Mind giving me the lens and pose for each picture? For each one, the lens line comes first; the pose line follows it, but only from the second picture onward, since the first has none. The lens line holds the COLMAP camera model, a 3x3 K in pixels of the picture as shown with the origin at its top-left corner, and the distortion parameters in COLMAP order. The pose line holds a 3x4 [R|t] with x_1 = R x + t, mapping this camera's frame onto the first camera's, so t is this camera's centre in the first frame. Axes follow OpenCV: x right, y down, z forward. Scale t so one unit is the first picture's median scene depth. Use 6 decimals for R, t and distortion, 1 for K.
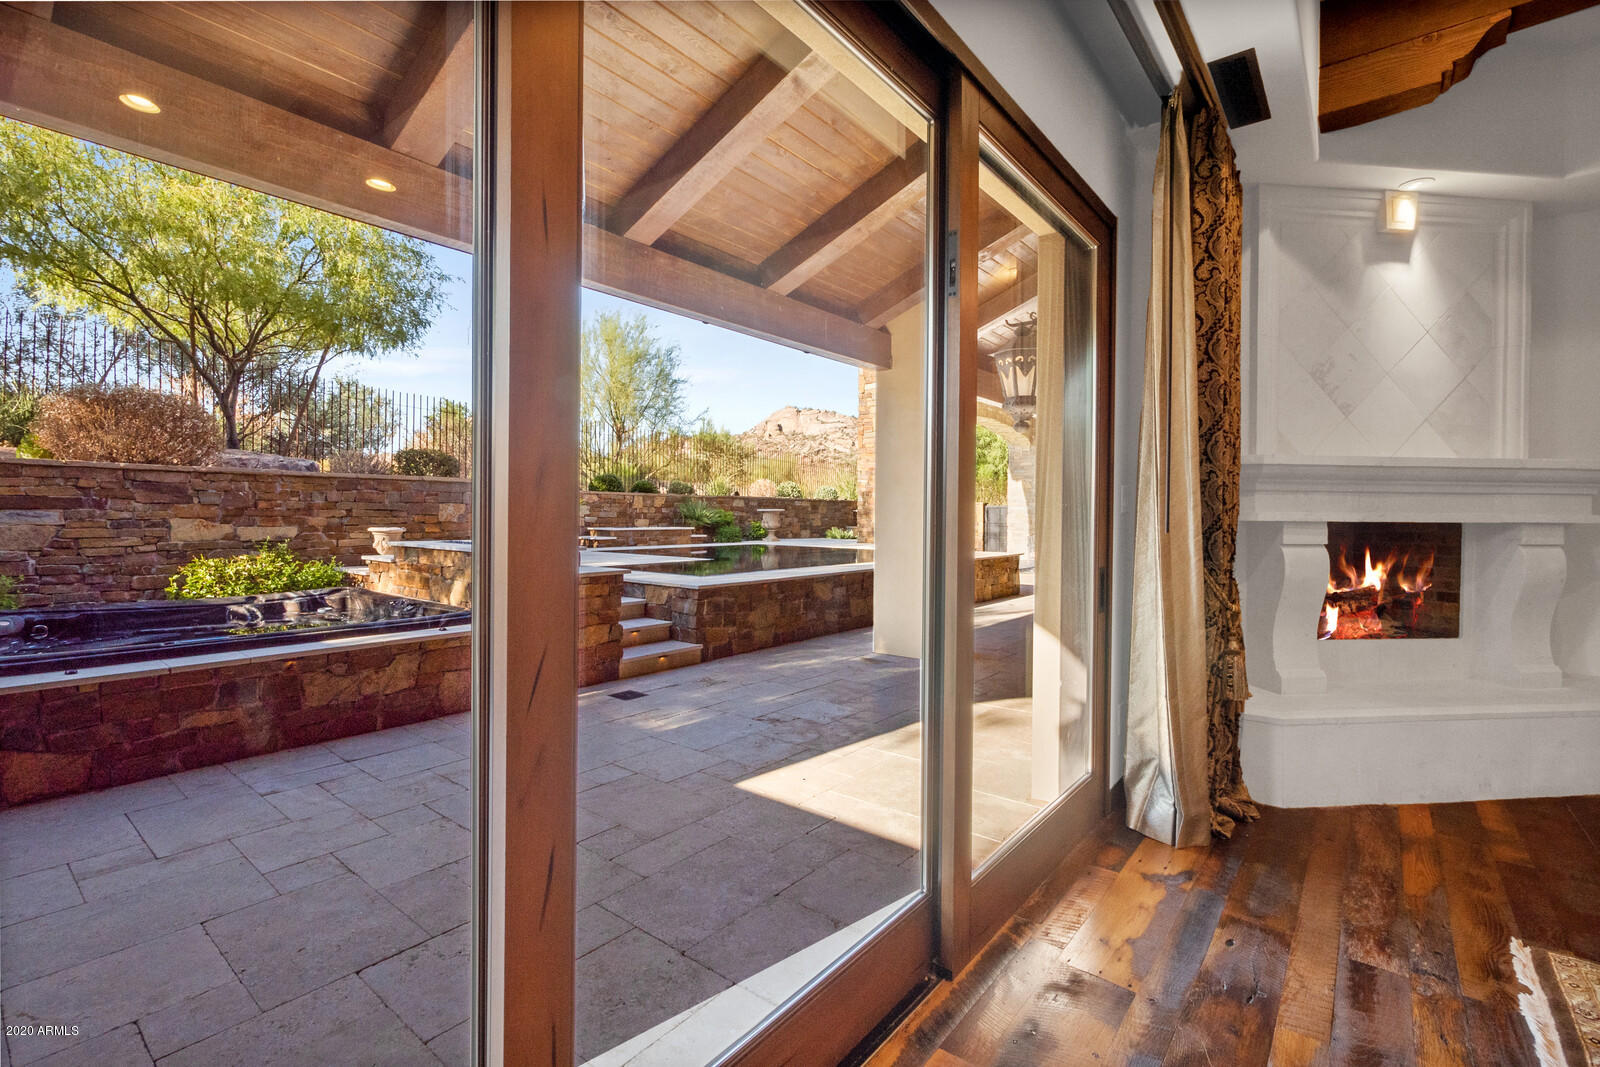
lens RADIAL K [[723.4, 0, 800.2], [0, 723.4, 517.5], [0, 0, 1]] dist [0.001718, -0.000423]
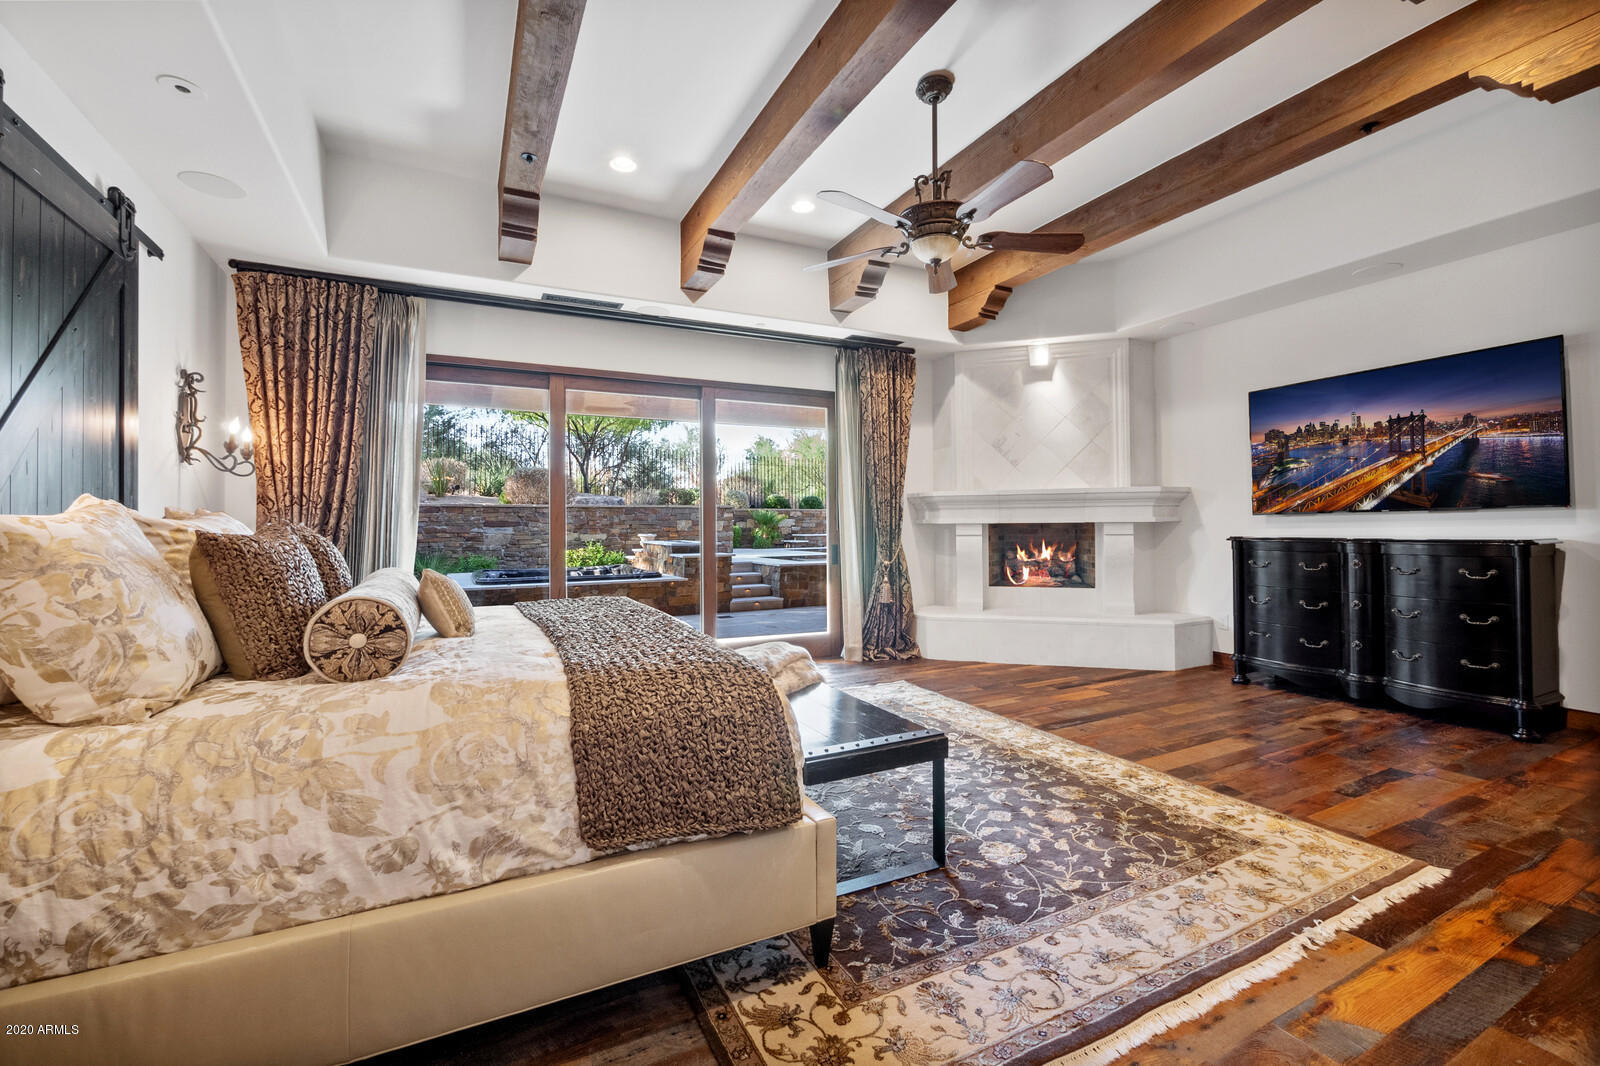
lens RADIAL K [[690.1, 0, 817.9], [0, 690.1, 512.1], [0, 0, 1]] dist [-0.000189, 0.000104]
pose [[0.917507, -0.023084, -0.397049, 1.073182], [0.014585, 0.999596, -0.024412, 0.014100], [0.397452, 0.016608, 0.917473, -0.900348]]
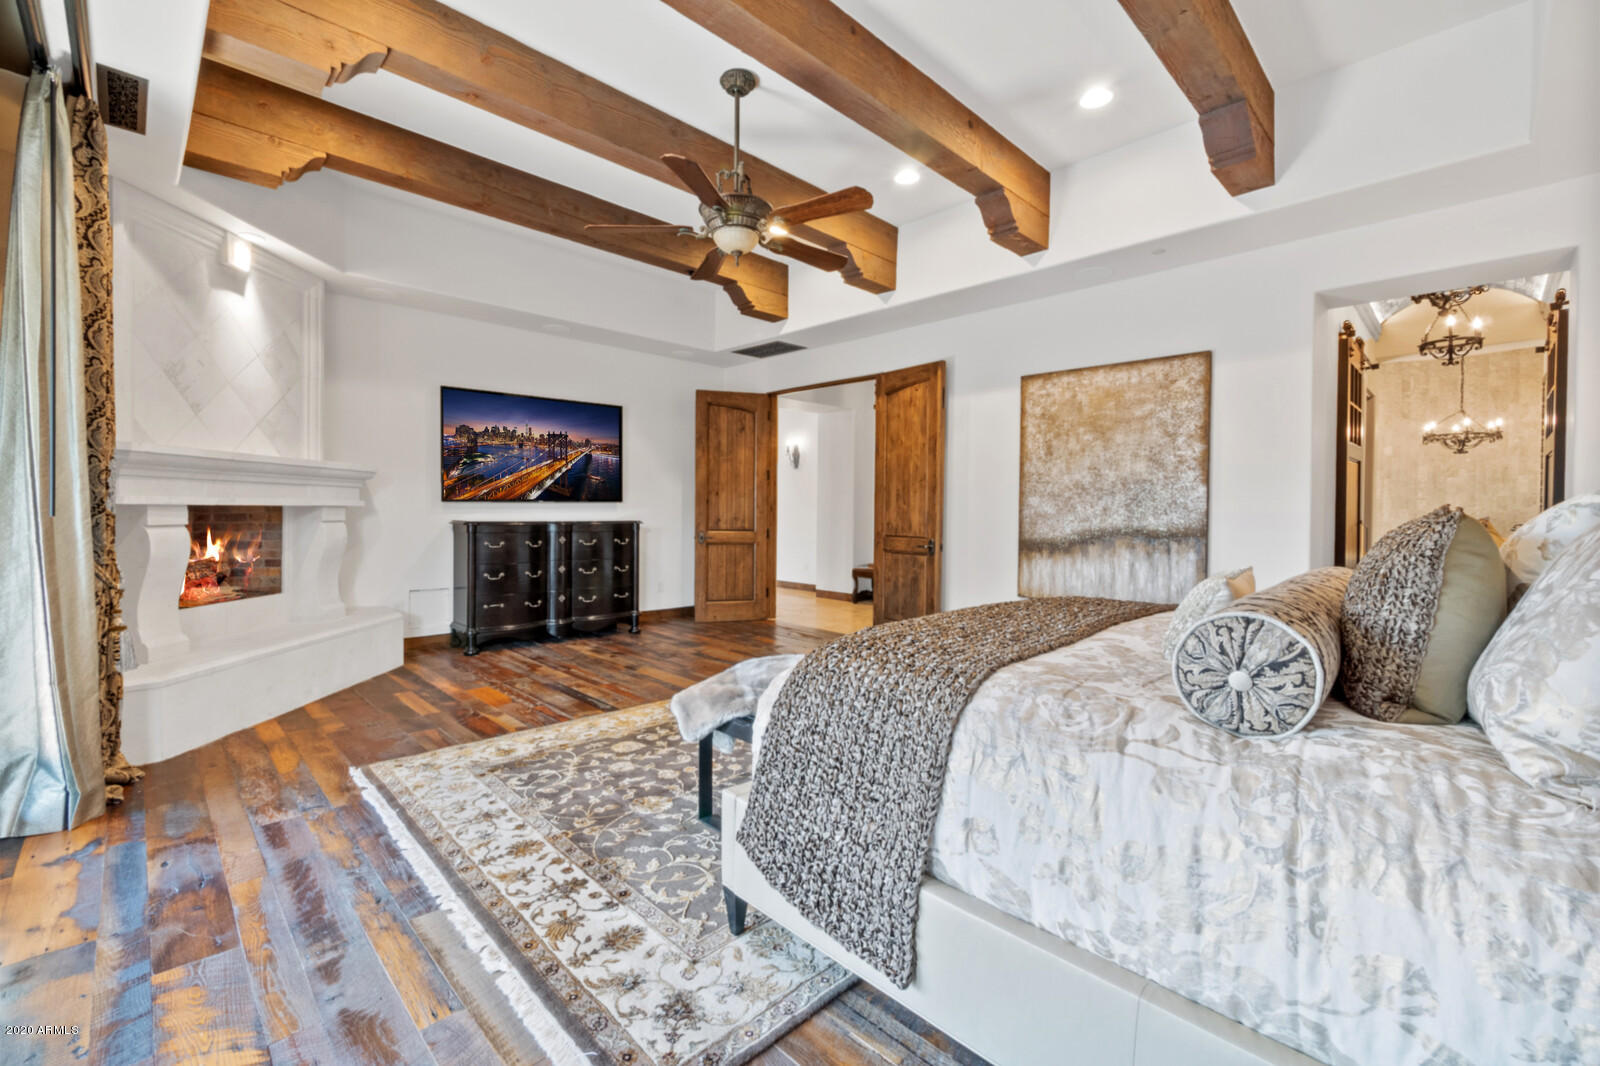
lens RADIAL K [[675.1, 0, 791.9], [0, 675.1, 515.4], [0, 0, 1]] dist [-0.008872, -0.000274]
pose [[0.124600, -0.017614, 0.992051, -0.206653], [-0.000549, 0.999841, 0.017821, 0.002990], [-0.992207, -0.002765, 0.124571, -0.082971]]
